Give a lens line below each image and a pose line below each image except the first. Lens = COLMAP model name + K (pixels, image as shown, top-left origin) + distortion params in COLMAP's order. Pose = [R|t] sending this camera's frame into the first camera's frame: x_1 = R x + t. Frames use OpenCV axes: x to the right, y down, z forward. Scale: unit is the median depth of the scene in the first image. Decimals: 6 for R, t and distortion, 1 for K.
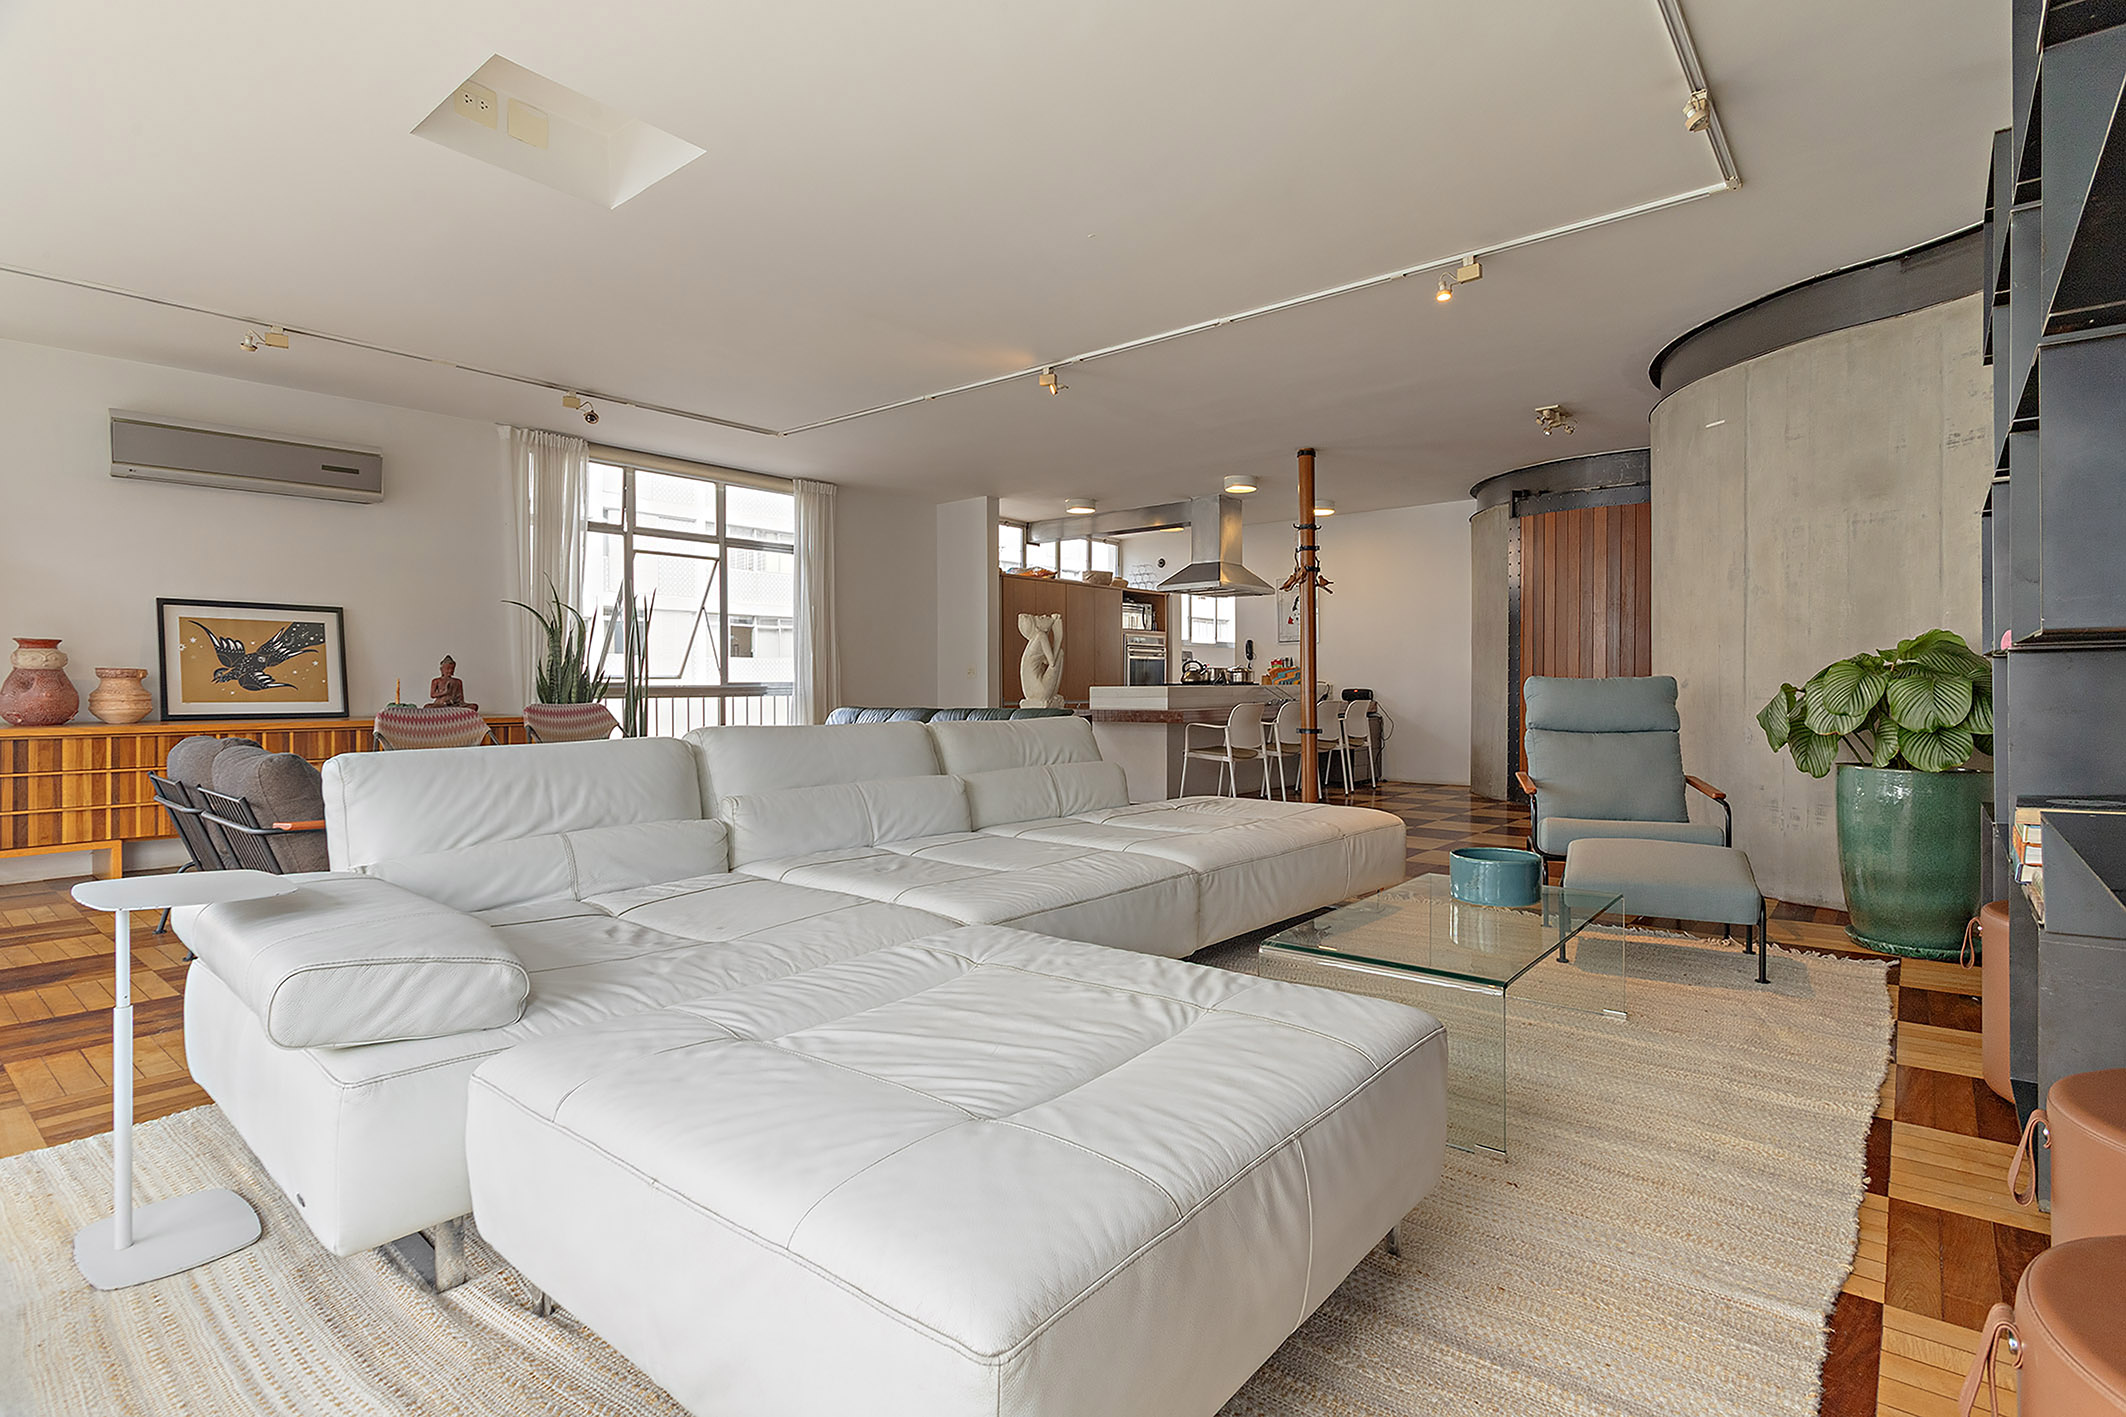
lens RADIAL K [[990.8, 0, 1014.0], [0, 990.8, 674.6], [0, 0, 1]] dist [0.001066, 0.000701]
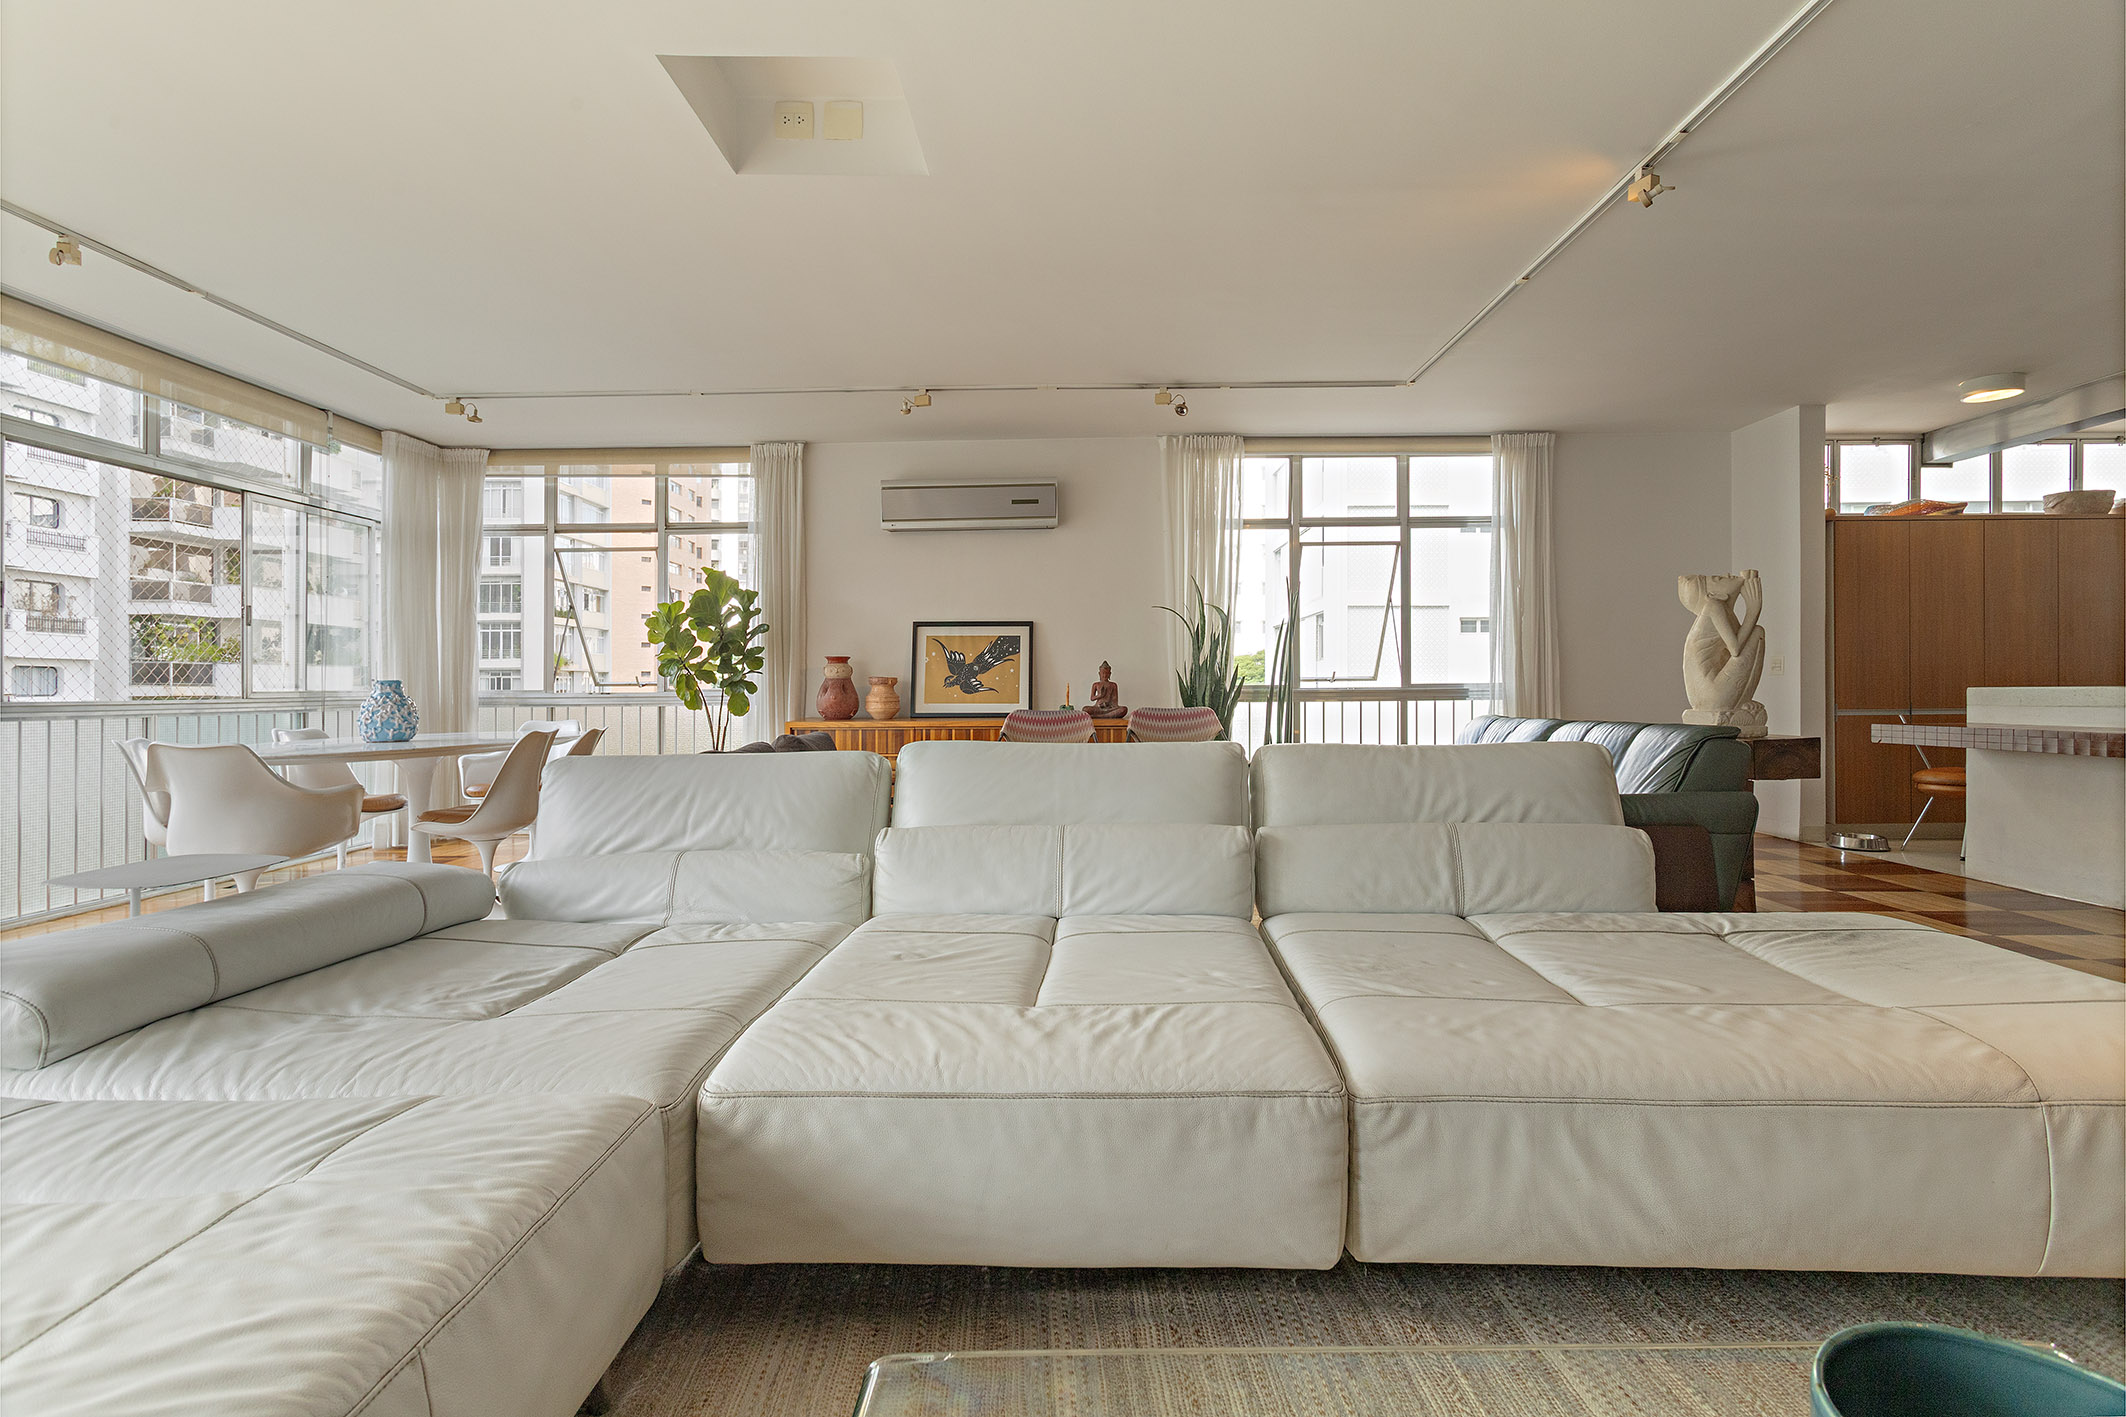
lens RADIAL K [[990.8, 0, 1014.0], [0, 990.8, 674.6], [0, 0, 1]] dist [0.001066, 0.000701]
pose [[0.671775, -0.013855, -0.740625, 0.158642], [0.013248, 0.999890, -0.006689, 0.001231], [0.740637, -0.005318, 0.671885, 0.213577]]
